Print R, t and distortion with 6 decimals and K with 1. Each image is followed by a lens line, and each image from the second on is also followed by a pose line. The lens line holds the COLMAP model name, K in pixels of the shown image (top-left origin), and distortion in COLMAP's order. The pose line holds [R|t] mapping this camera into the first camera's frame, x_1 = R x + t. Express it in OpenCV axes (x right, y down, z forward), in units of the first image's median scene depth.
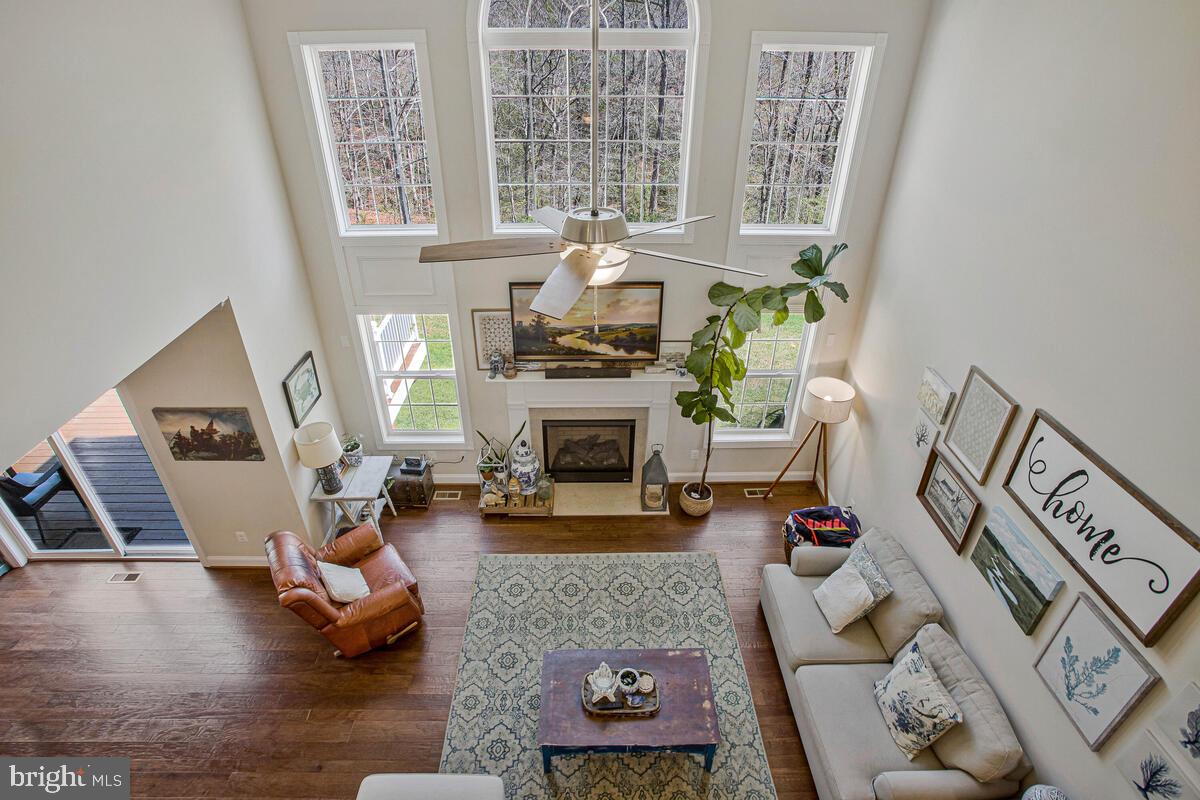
lens RADIAL K [[603.5, 0, 585.8], [0, 603.5, 398.7], [0, 0, 1]] dist [-0.076121, 0.036573]
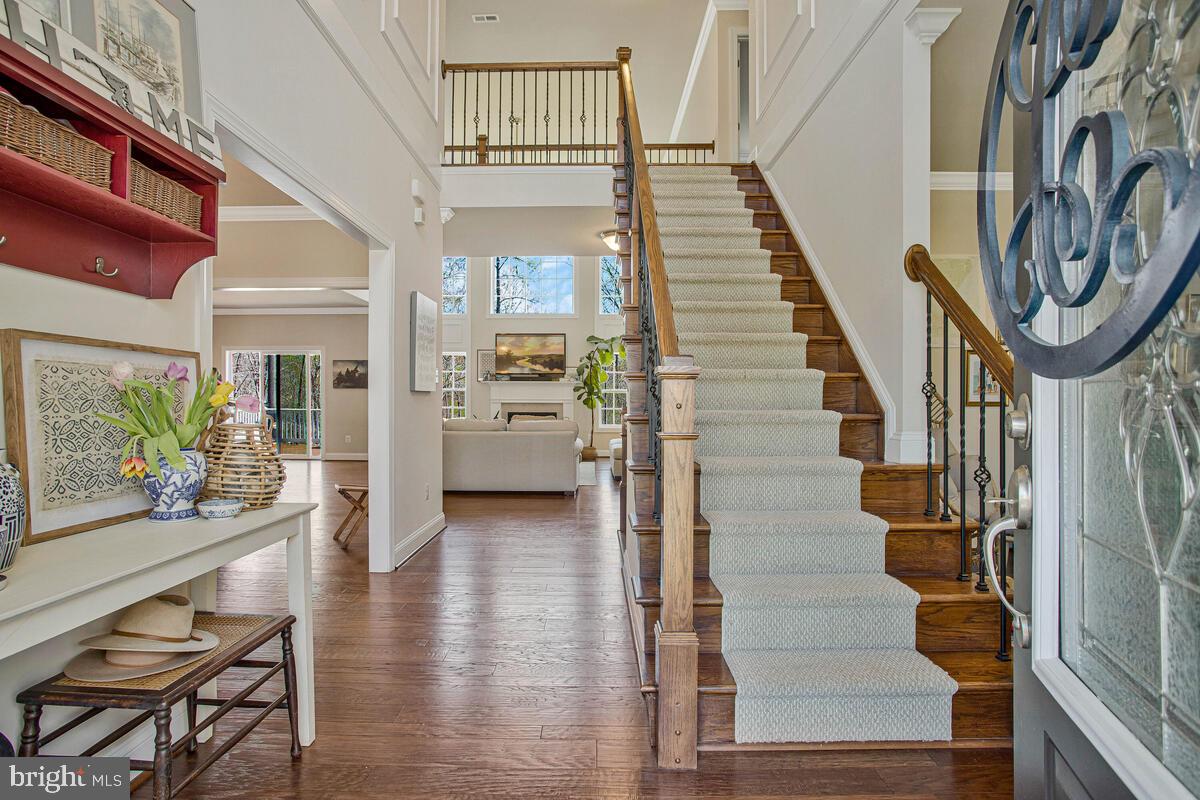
lens RADIAL K [[603.5, 0, 585.8], [0, 603.5, 398.7], [0, 0, 1]] dist [-0.076121, 0.036573]
pose [[0.999893, 0.002180, -0.014482, 0.226016], [-0.009606, 0.844042, -0.536191, 1.141480], [0.011055, 0.536272, 0.843973, -0.710988]]
